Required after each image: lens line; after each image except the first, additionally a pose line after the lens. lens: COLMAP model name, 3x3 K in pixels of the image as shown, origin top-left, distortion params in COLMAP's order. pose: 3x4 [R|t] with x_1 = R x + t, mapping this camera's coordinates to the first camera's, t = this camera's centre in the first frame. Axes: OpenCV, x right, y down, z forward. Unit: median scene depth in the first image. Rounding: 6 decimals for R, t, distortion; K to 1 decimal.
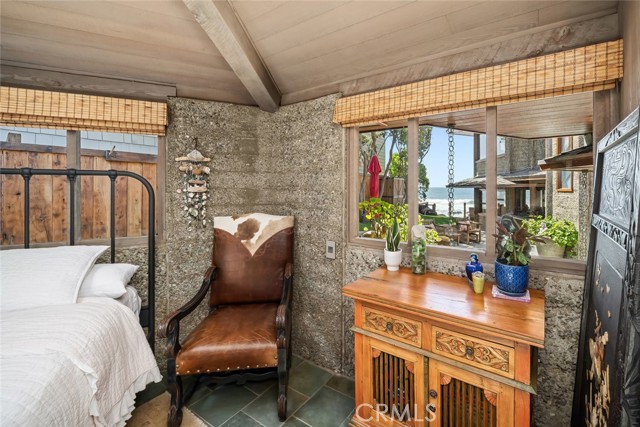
lens RADIAL K [[320.5, 0, 320.2], [0, 320.5, 195.6], [0, 0, 1]] dist [-0.001018, -0.000081]
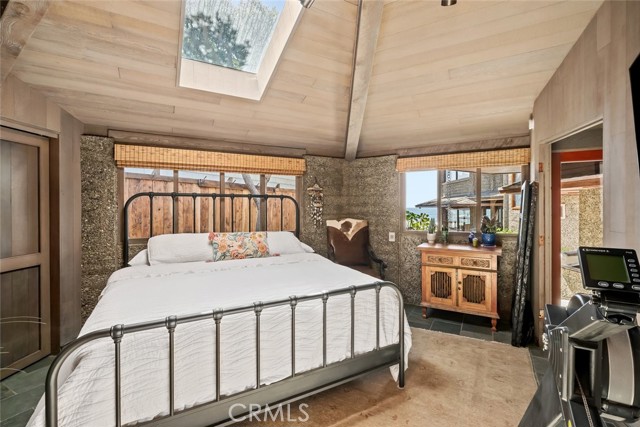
lens RADIAL K [[280.9, 0, 320.0], [0, 280.9, 213.5], [0, 0, 1]] dist [0.000103, -0.000038]
pose [[0.999408, -0.000994, 0.034381, -0.423414], [0.001054, 0.999998, -0.001728, 0.030402], [-0.034379, 0.001763, 0.999407, -0.610628]]
